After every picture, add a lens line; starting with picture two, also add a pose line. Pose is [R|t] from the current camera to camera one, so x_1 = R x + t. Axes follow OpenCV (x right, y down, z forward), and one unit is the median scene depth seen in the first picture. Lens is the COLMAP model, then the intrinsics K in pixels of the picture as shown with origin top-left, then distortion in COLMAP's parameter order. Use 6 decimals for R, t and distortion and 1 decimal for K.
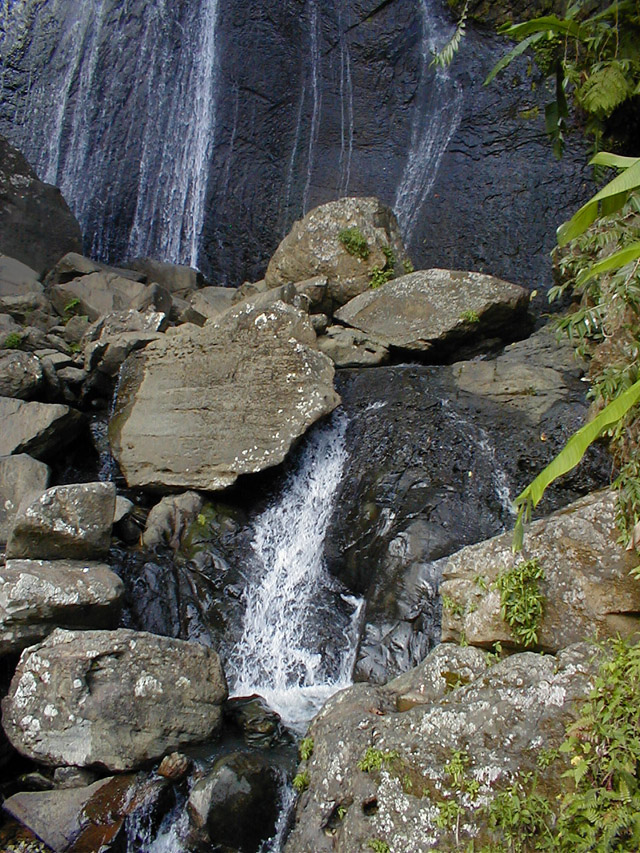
lens RADIAL K [[1941.6, 0, 320.2], [0, 1941.6, 426.2], [0, 0, 1]] dist [-0.142719, 0.000000]
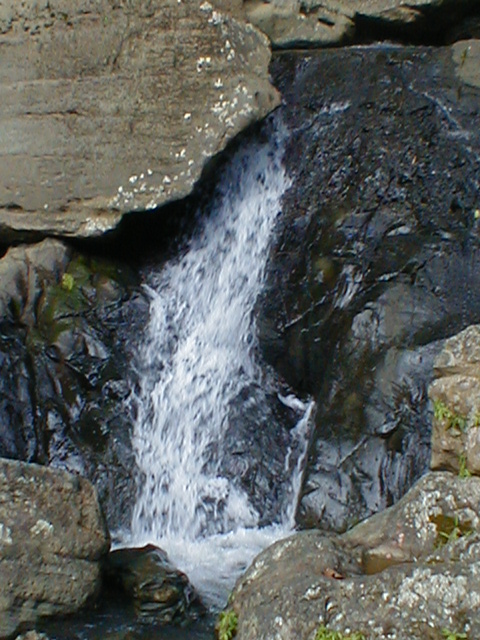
lens RADIAL K [[1456.7, 0, 239.7], [0, 1456.7, 319.9], [0, 0, 1]] dist [-0.142719, 0.000000]
pose [[0.999995, 0.001915, -0.002443, -0.001659], [-0.001503, 0.987289, 0.158929, -0.017686], [0.002716, -0.158925, 0.987287, 0.511527]]
